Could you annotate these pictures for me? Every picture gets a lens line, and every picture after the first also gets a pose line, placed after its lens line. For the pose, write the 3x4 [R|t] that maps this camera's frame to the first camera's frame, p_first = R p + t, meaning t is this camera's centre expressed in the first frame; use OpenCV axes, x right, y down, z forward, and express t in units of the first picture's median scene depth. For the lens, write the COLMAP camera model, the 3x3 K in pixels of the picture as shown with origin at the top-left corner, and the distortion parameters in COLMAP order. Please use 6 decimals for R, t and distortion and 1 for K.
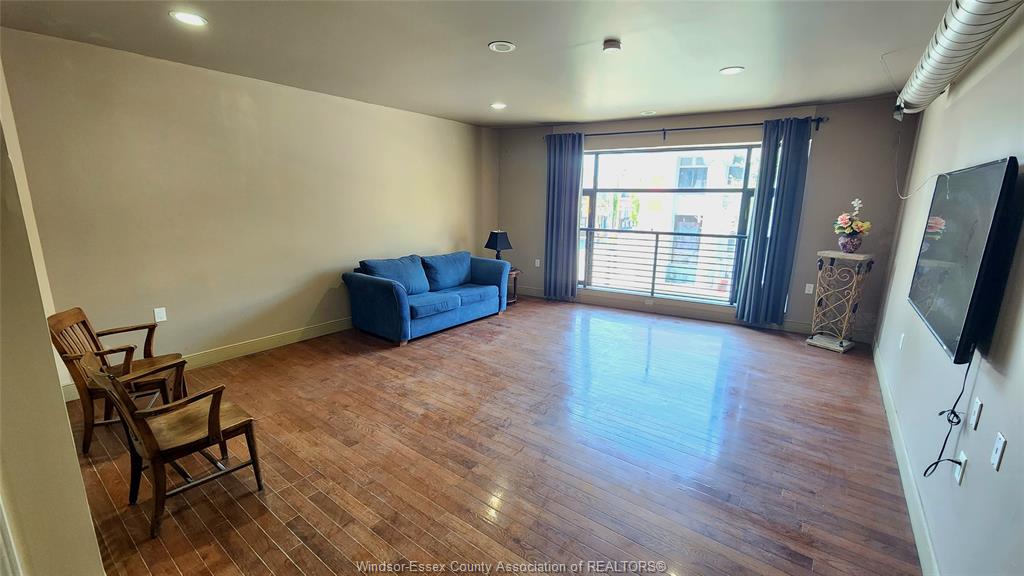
lens RADIAL K [[421.3, 0, 505.7], [0, 421.3, 286.9], [0, 0, 1]] dist [-0.002466, -0.001385]
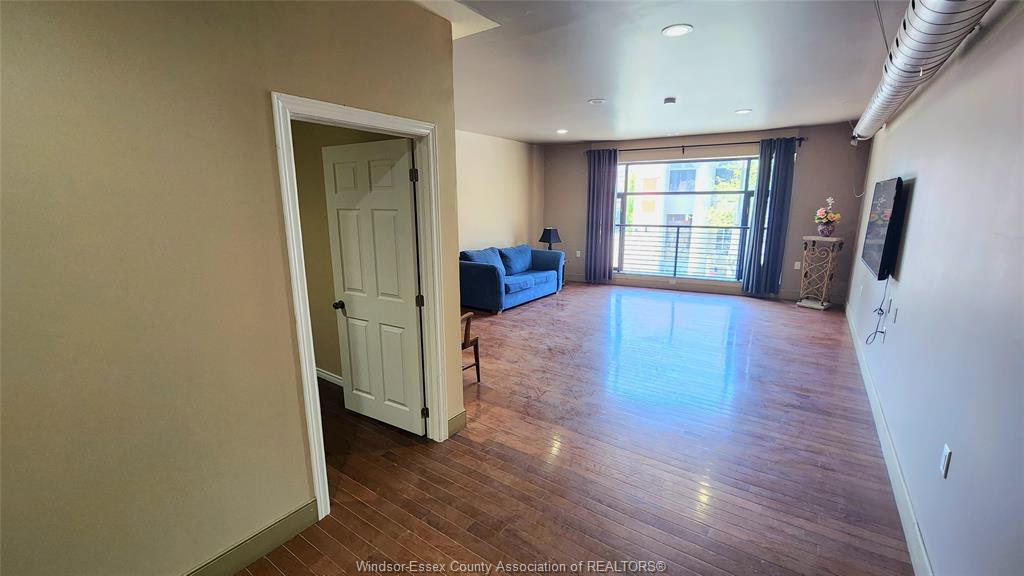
lens RADIAL K [[421.3, 0, 504.9], [0, 421.3, 287.9], [0, 0, 1]] dist [-0.002466, -0.001385]
pose [[0.999258, -0.025420, 0.028923, -0.239419], [0.025582, 0.999659, -0.005247, 0.058929], [-0.028780, 0.005983, 0.999568, -0.298152]]
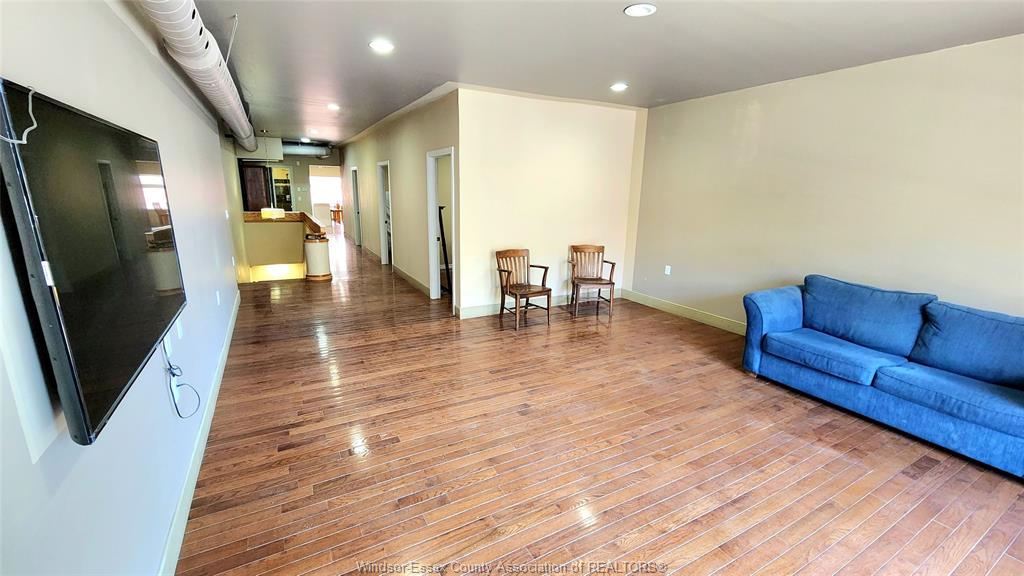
lens RADIAL K [[421.3, 0, 505.0], [0, 421.3, 289.2], [0, 0, 1]] dist [-0.002466, -0.001385]
pose [[-0.401228, 0.192643, -0.895491, 0.580194], [-0.209679, 0.932358, 0.294521, -0.141398], [0.891656, 0.305936, -0.333695, 0.728428]]
